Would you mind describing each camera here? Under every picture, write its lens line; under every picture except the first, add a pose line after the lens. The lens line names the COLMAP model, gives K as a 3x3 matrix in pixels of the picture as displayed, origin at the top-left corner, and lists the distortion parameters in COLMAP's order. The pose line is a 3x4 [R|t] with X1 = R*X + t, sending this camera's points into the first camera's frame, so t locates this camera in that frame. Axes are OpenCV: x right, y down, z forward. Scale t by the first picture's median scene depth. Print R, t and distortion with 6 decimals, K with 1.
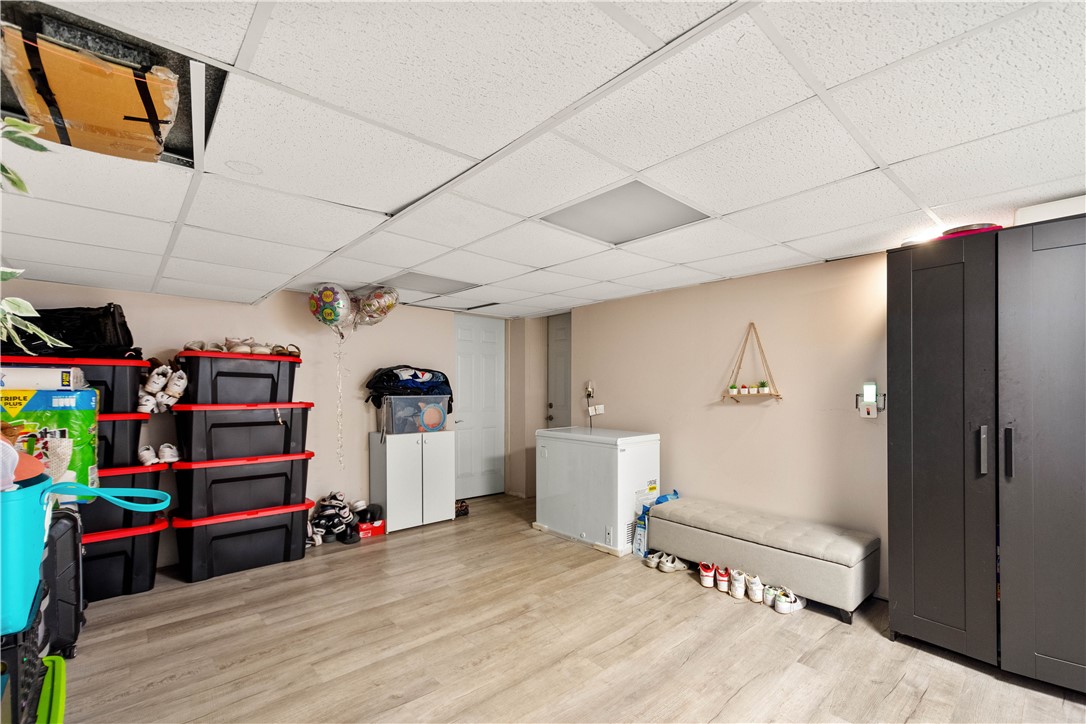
lens RADIAL K [[479.8, 0, 547.1], [0, 479.8, 387.5], [0, 0, 1]] dist [0.014092, -0.000025]
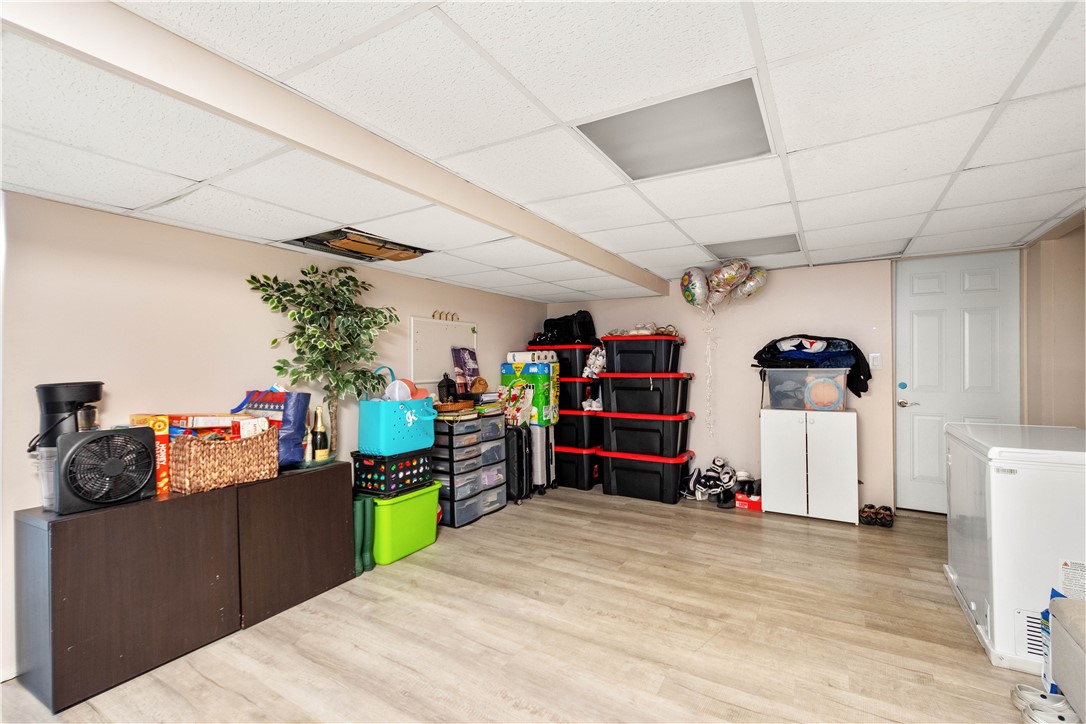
lens RADIAL K [[476.6, 0, 543.0], [0, 476.6, 362.0], [0, 0, 1]] dist [0.015217, -0.000701]
pose [[0.293037, -0.007535, -0.956071, 0.593673], [0.010363, 0.999935, -0.004704, 0.006766], [0.956045, -0.008529, 0.293096, 0.394718]]
